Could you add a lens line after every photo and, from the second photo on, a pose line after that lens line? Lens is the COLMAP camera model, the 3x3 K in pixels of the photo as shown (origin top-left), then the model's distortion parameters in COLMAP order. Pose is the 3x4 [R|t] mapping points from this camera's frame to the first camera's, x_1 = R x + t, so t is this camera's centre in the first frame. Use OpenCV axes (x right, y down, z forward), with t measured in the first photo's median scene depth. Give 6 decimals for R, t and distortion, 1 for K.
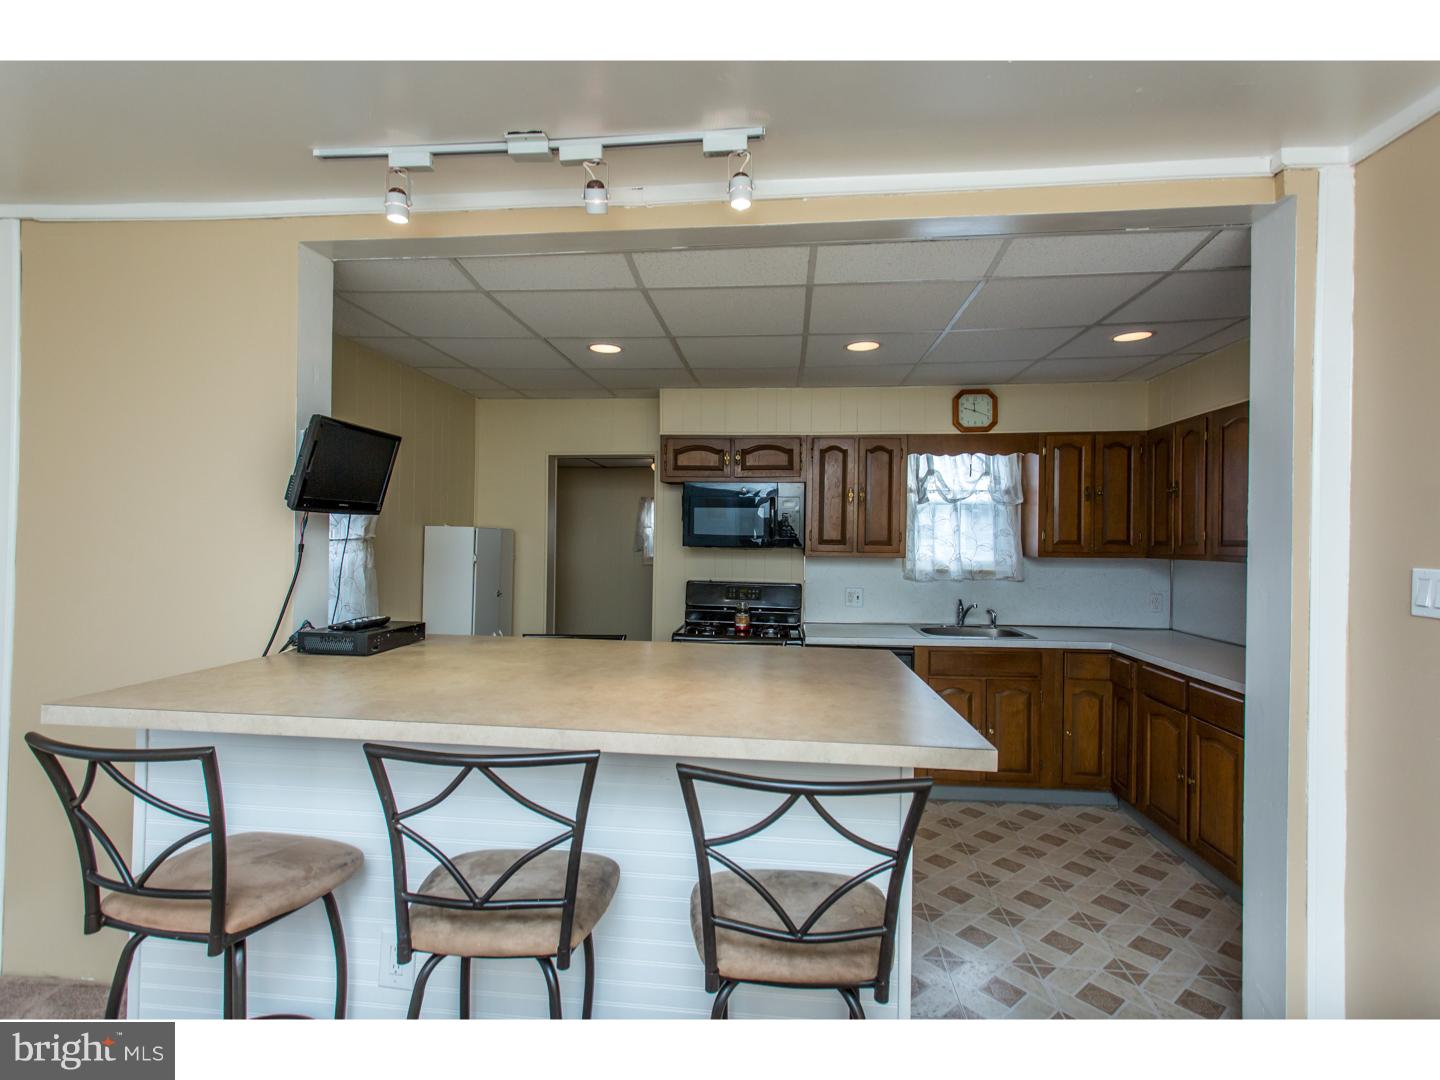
lens RADIAL K [[694.1, 0, 710.4], [0, 694.1, 536.3], [0, 0, 1]] dist [0.005559, 0.000721]
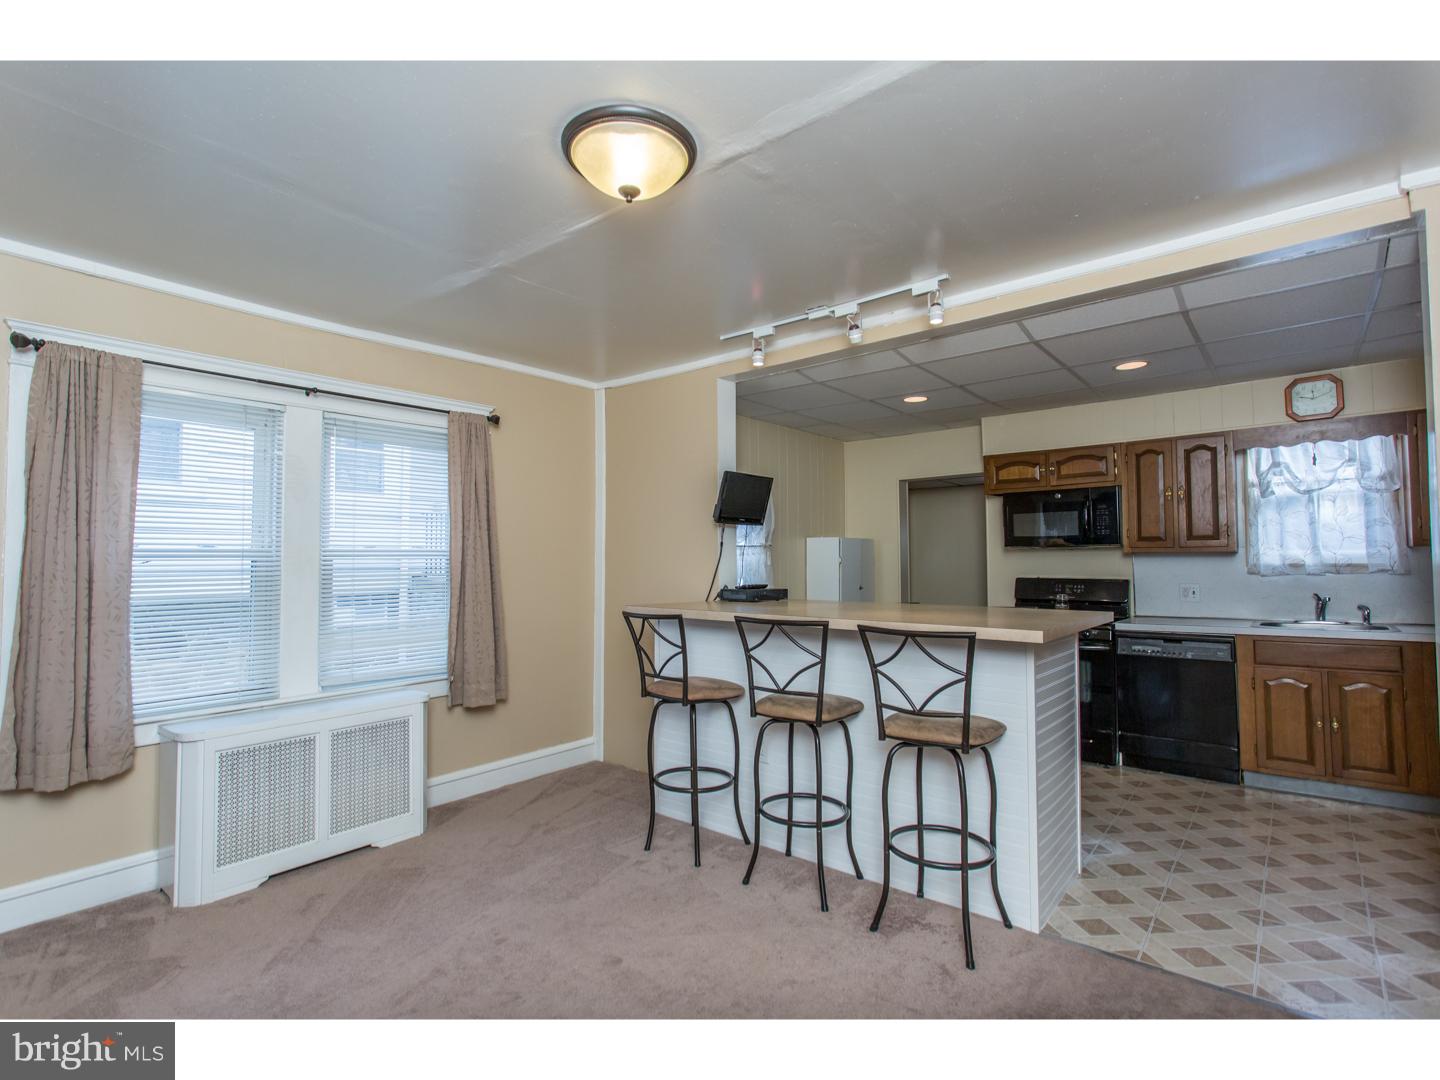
lens RADIAL K [[694.1, 0, 710.4], [0, 694.1, 536.3], [0, 0, 1]] dist [0.005559, 0.000721]
pose [[0.830275, -0.039141, -0.555978, 0.213521], [0.018133, 0.998900, -0.043245, 0.040010], [0.557059, 0.025824, 0.830071, -0.282487]]
